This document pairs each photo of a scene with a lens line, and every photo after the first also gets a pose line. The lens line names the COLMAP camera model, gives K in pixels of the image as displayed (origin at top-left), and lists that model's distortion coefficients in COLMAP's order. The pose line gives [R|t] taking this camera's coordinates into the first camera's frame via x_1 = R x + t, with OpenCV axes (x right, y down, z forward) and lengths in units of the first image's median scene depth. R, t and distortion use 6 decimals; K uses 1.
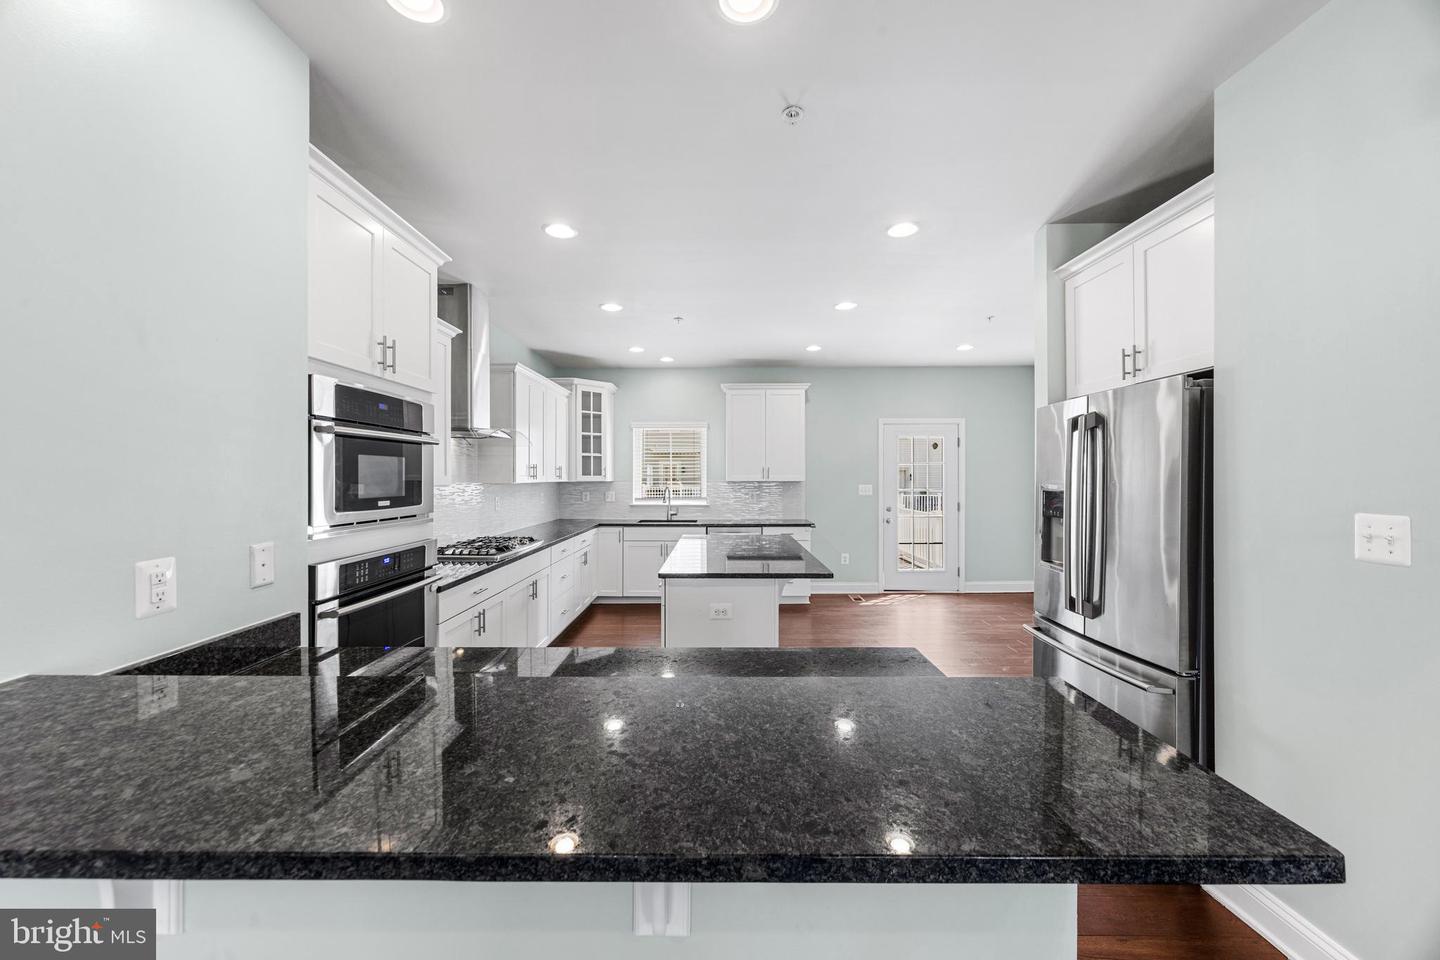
lens RADIAL K [[546.4, 0, 713.4], [0, 546.4, 478.3], [0, 0, 1]] dist [0.005696, 0.000526]
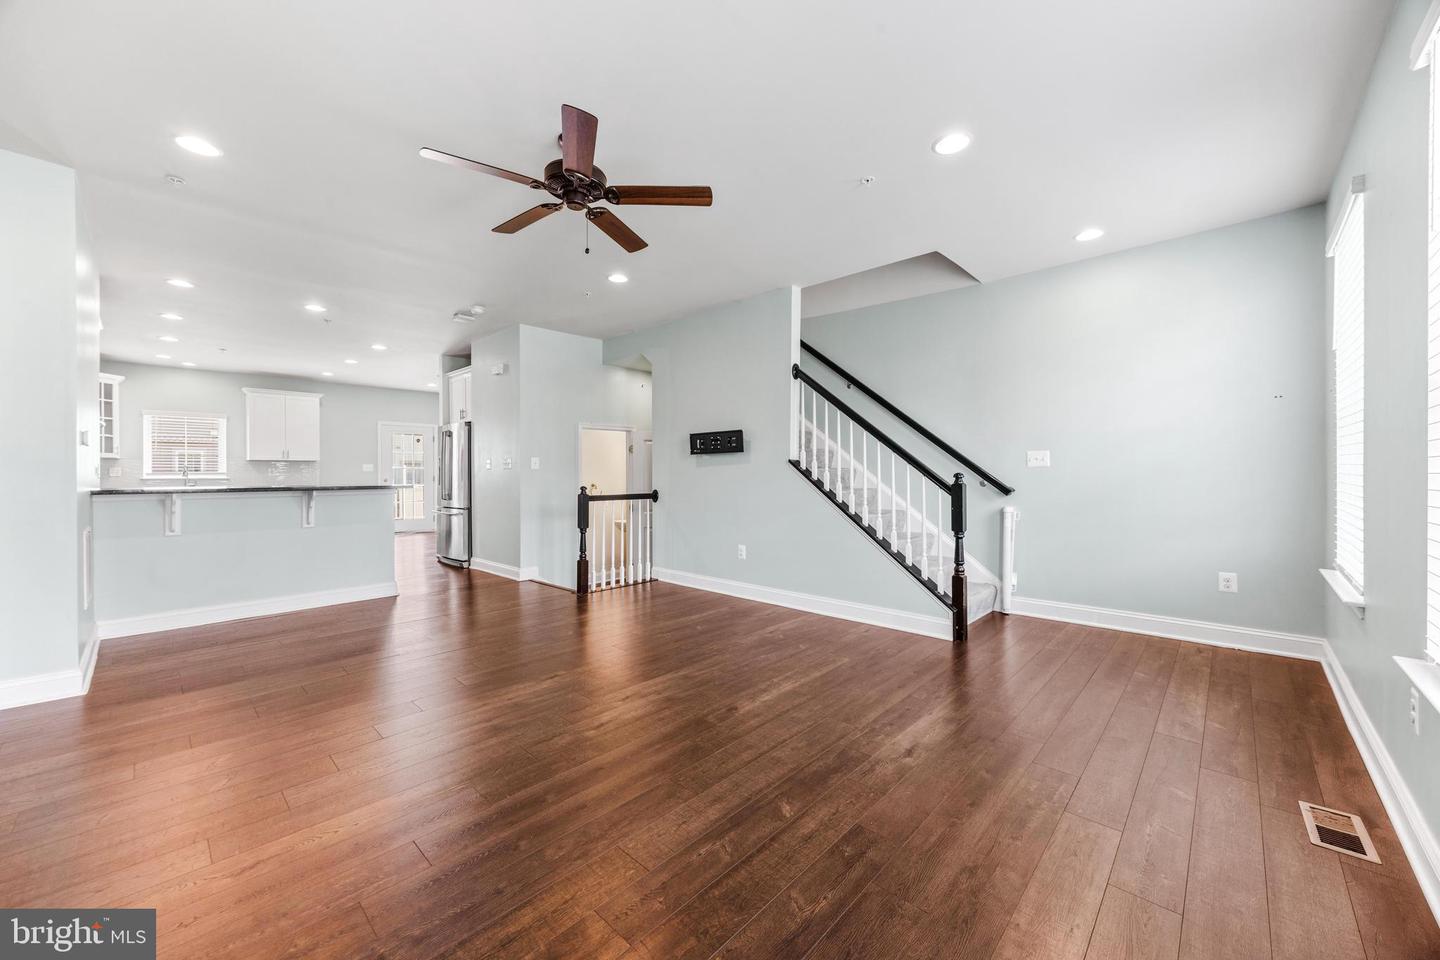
lens RADIAL K [[546.4, 0, 719.1], [0, 546.4, 475.8], [0, 0, 1]] dist [0.005696, 0.000526]
pose [[0.679330, -0.003633, 0.733824, -0.181700], [0.002815, 0.999993, 0.002344, 0.044442], [-0.733828, 0.000473, 0.679335, -0.773584]]
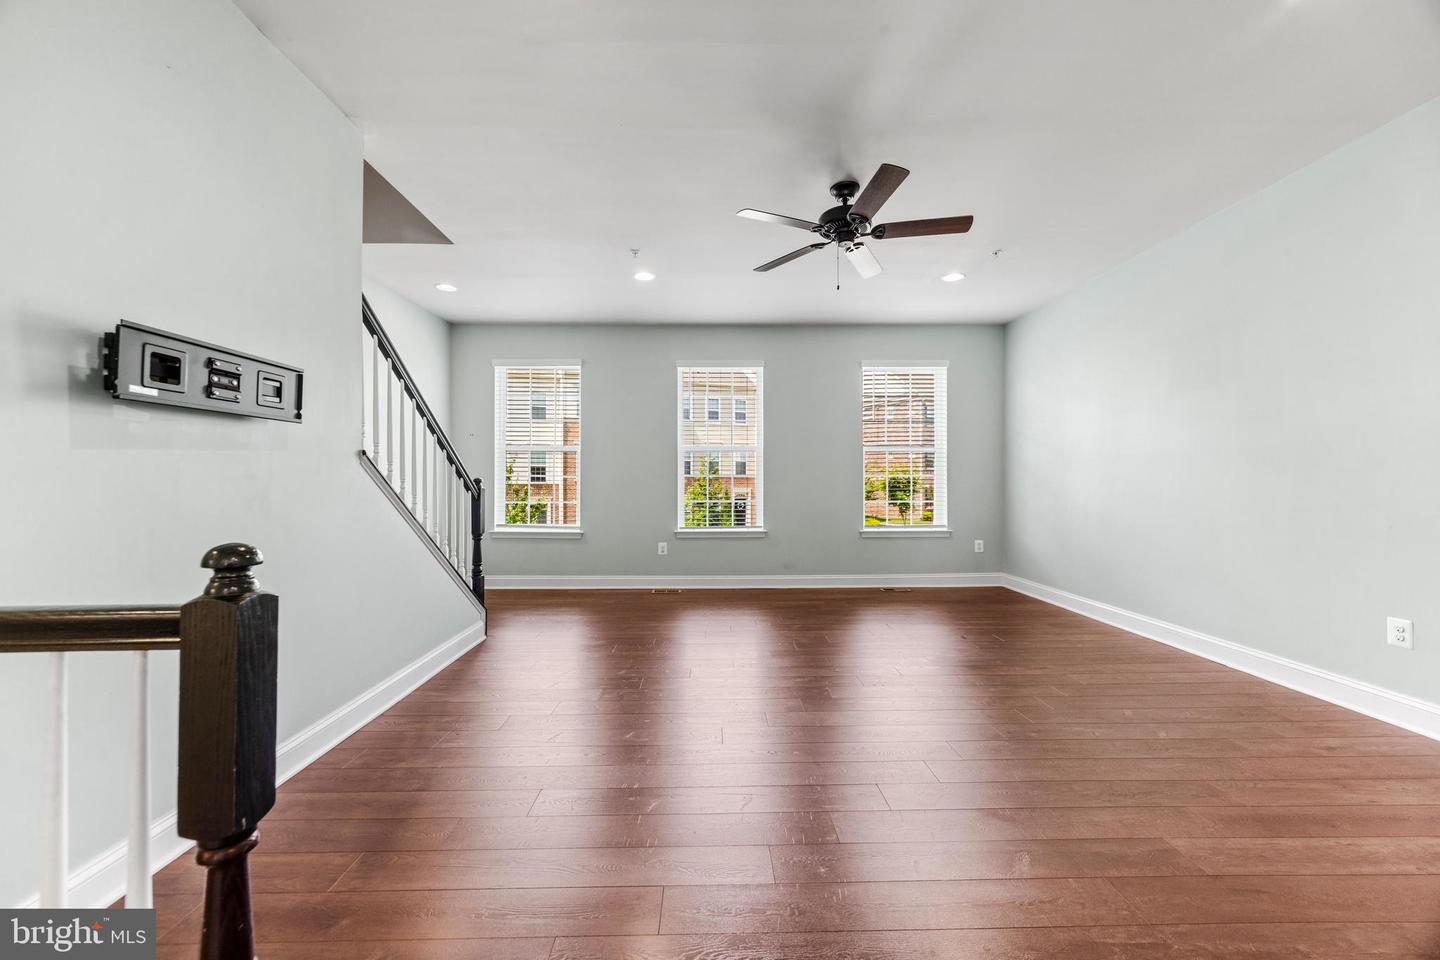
lens RADIAL K [[546.4, 0, 709.2], [0, 546.4, 477.2], [0, 0, 1]] dist [0.005696, 0.000526]
pose [[-0.999912, 0.004215, -0.012547, 0.181196], [0.004284, 0.999976, -0.005464, 0.047589], [0.012523, -0.005517, -0.999906, 0.076472]]
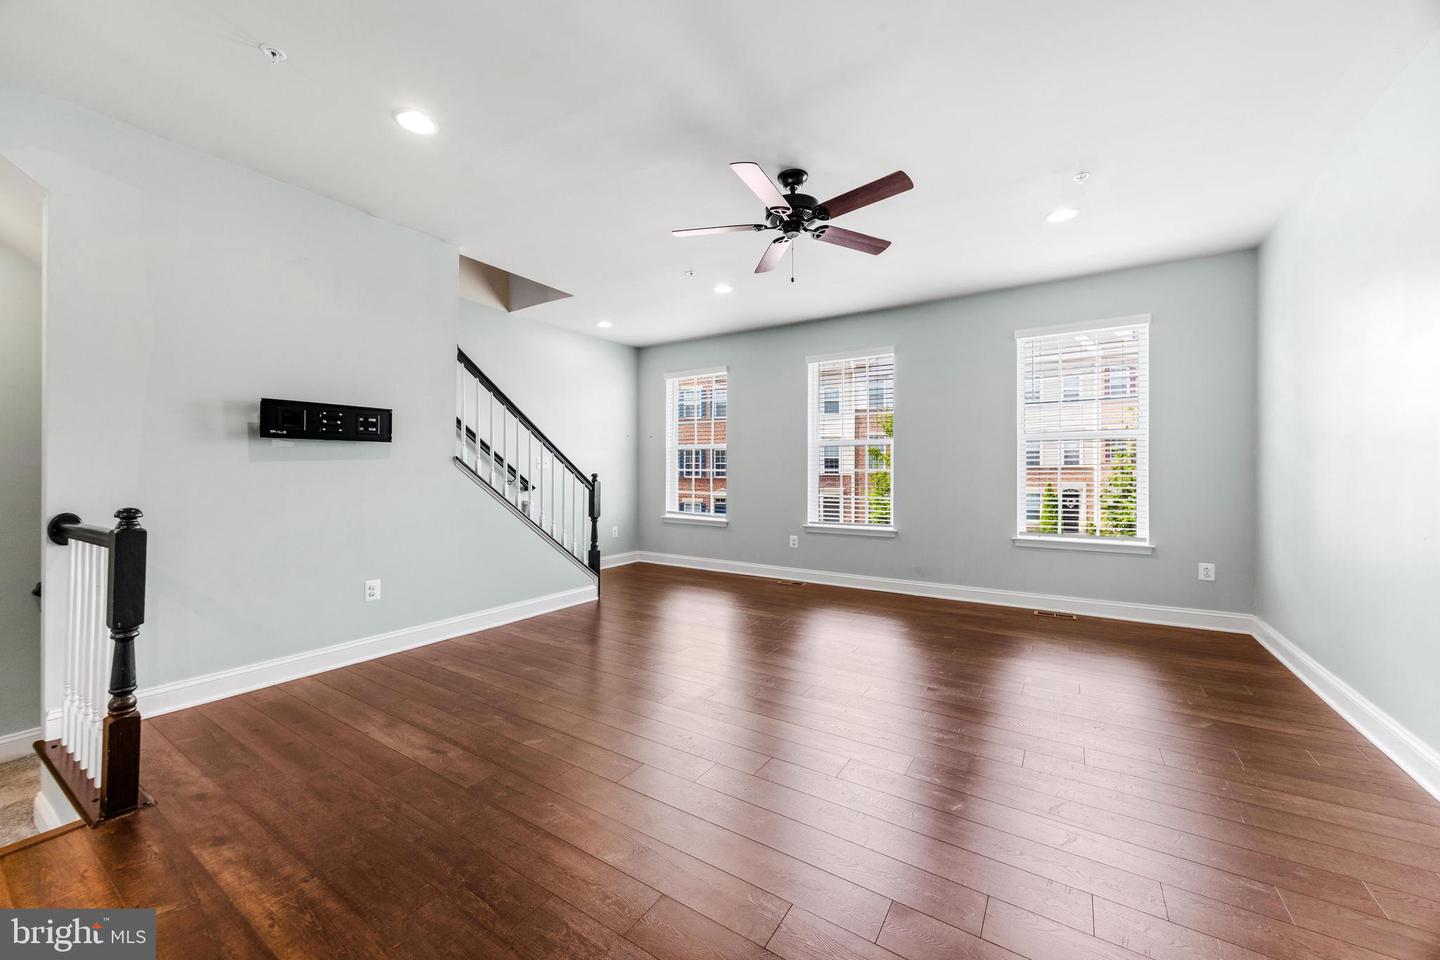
lens RADIAL K [[546.4, 0, 708.6], [0, 546.4, 467.9], [0, 0, 1]] dist [0.005696, 0.000526]
pose [[-0.836504, 0.005324, 0.547934, -0.141552], [0.001081, 0.999967, -0.008066, 0.042931], [-0.547959, -0.006155, -0.836482, 0.024702]]
